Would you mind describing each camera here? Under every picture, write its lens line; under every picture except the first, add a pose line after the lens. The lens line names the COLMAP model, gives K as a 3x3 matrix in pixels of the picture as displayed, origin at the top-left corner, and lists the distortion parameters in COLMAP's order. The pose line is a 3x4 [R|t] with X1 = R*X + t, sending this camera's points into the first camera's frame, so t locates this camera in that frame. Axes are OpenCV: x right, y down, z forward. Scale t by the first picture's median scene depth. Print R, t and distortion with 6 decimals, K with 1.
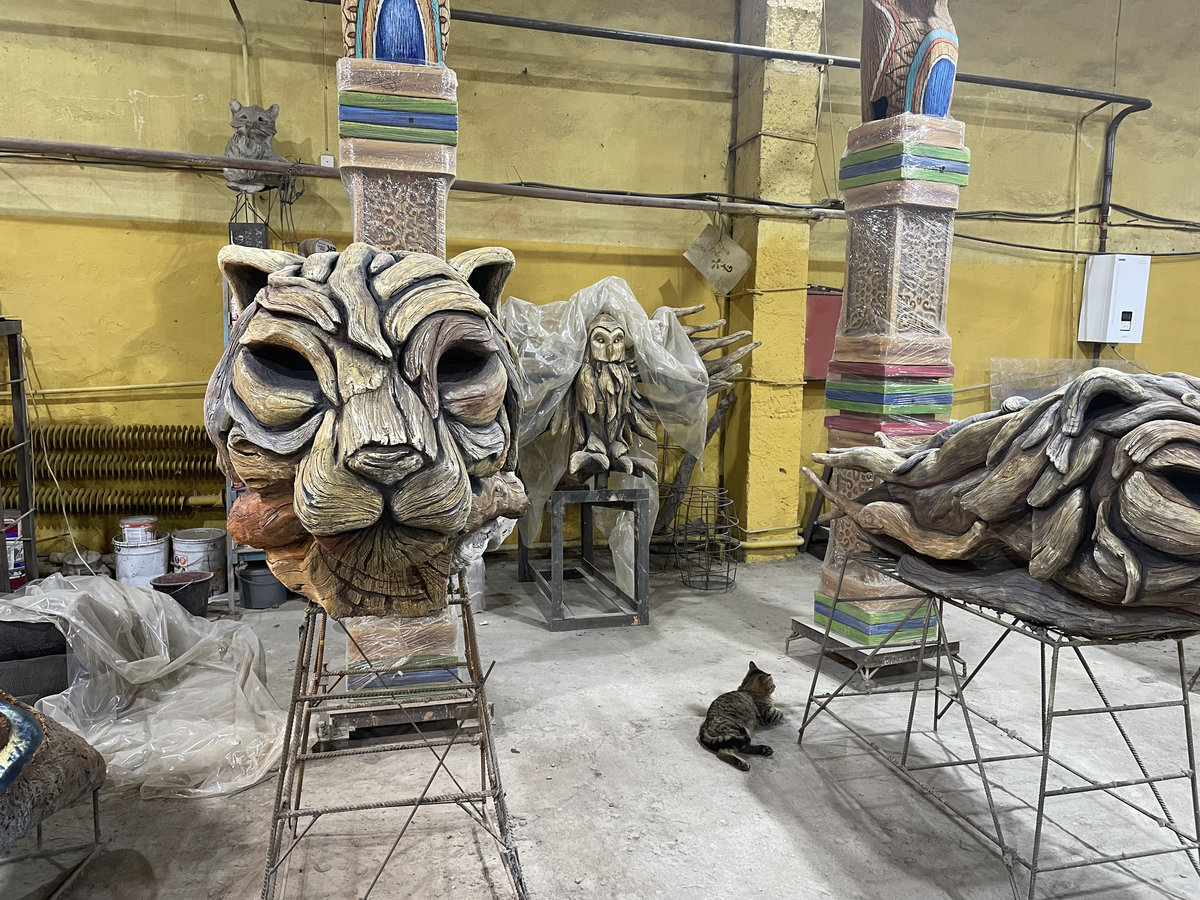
lens RADIAL K [[878.1, 0, 600.0], [0, 878.1, 450.0], [0, 0, 1]] dist [0.086521, -0.107831]
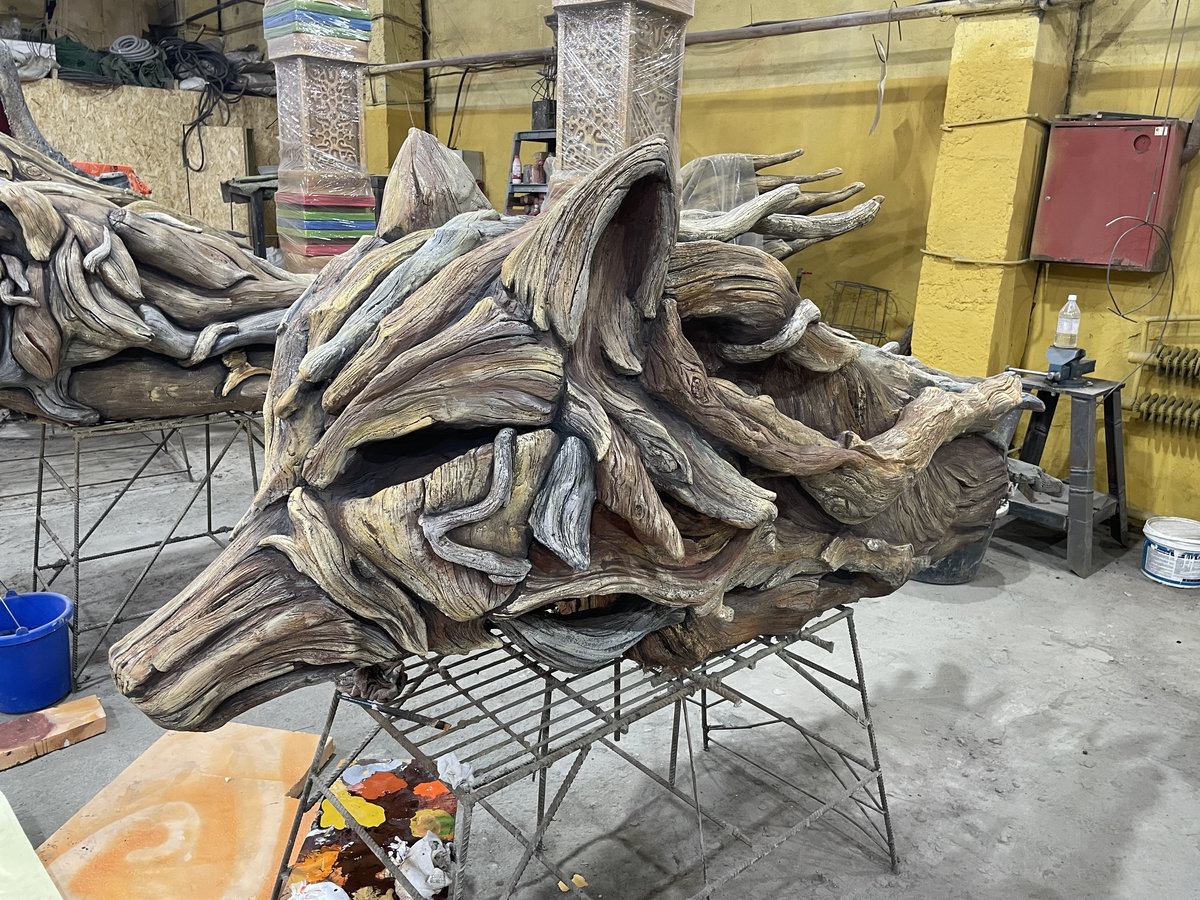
lens RADIAL K [[892.9, 0, 597.0], [0, 892.9, 434.2], [0, 0, 1]] dist [0.086731, -0.109829]
pose [[0.435146, 0.229392, -0.870647, 1.099048], [-0.141480, 0.972407, 0.185492, -0.048989], [0.889174, 0.042463, 0.455594, 0.617750]]
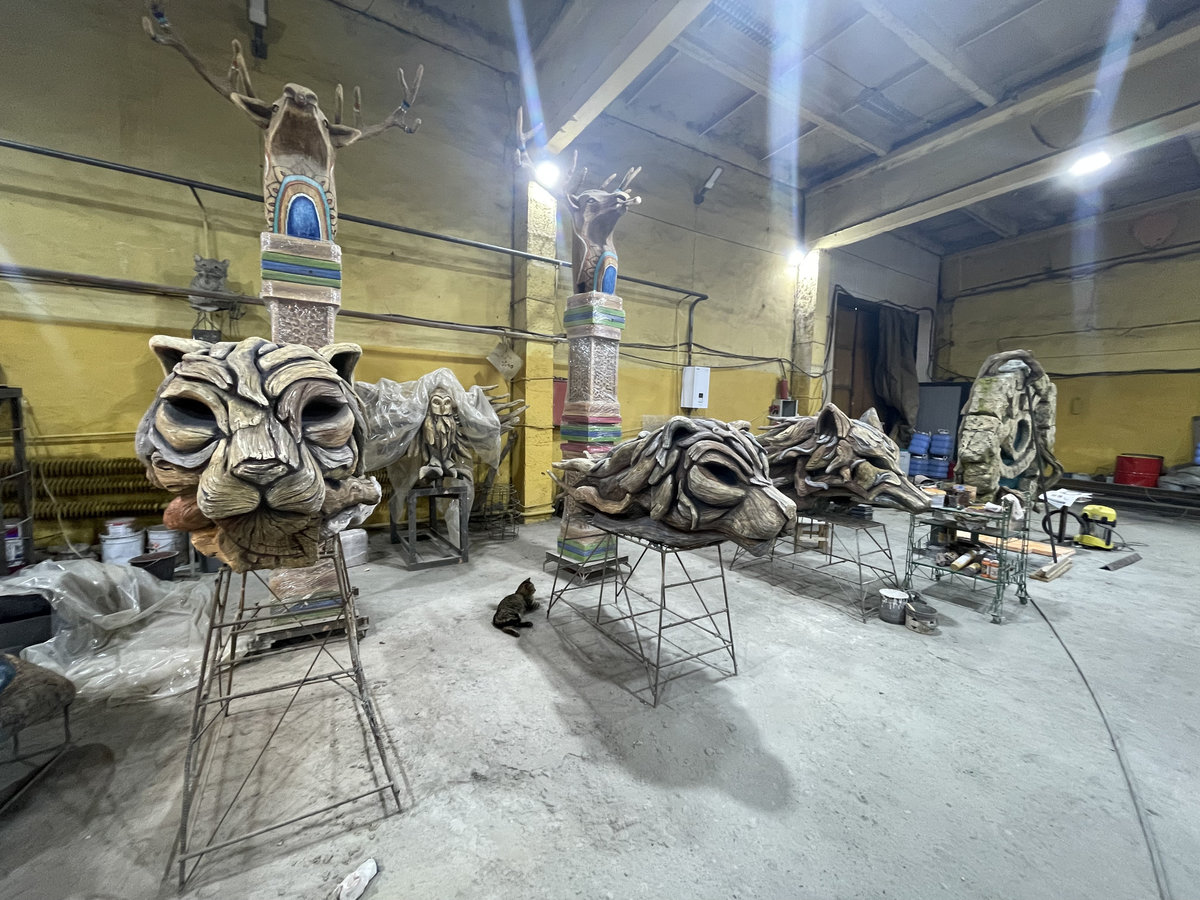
lens RADIAL K [[465.6, 0, 600.0], [0, 465.6, 450.0], [0, 0, 1]] dist [-0.001749, -0.000169]
pose [[0.960355, -0.019197, 0.278118, 0.059847], [0.029835, 0.998974, -0.034068, 0.012629], [-0.277178, 0.041015, 0.959943, 0.013074]]
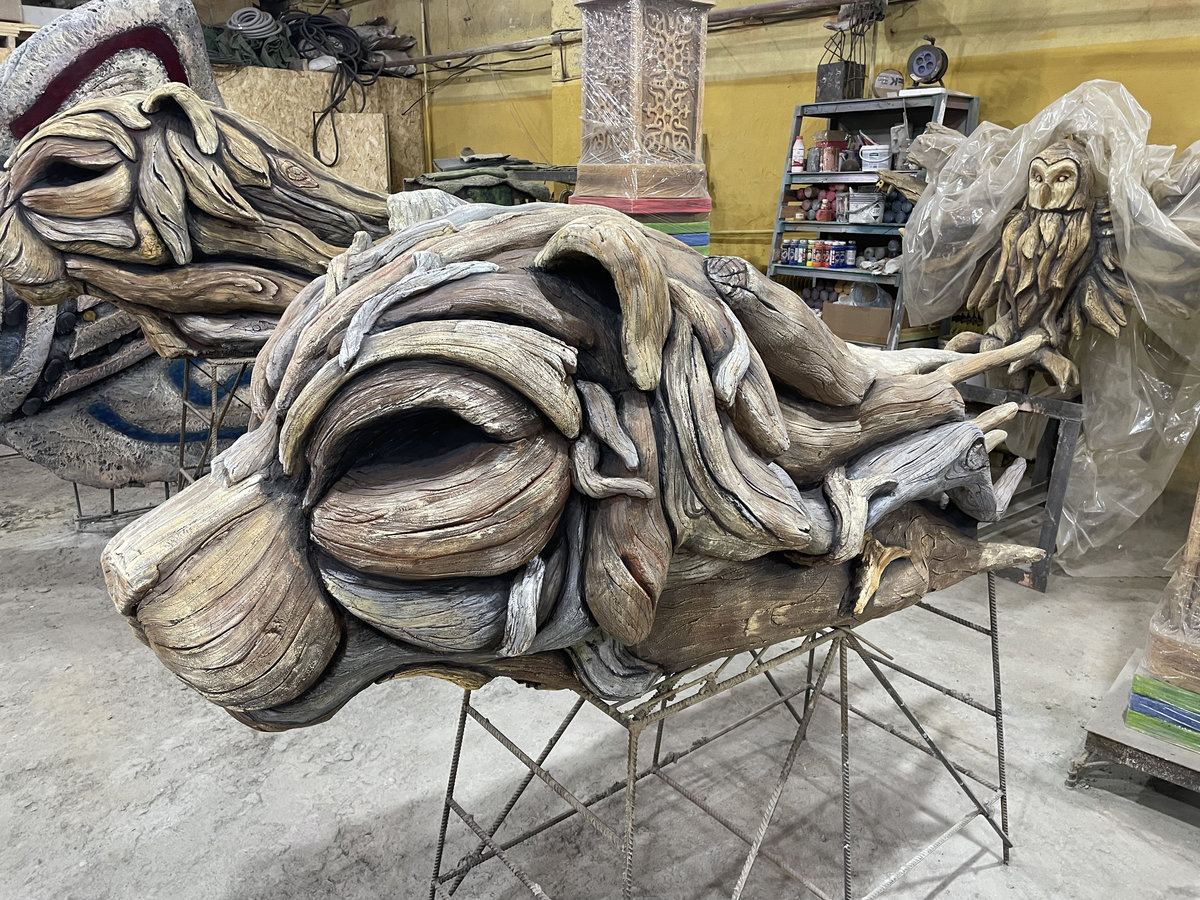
lens RADIAL K [[878.1, 0, 600.0], [0, 878.1, 450.0], [0, 0, 1]] dist [0.086521, -0.107831]
pose [[0.412360, 0.255543, -0.874446, 0.593812], [-0.124229, 0.966660, 0.223909, -0.035421], [0.902511, 0.016300, 0.430358, 0.429987]]
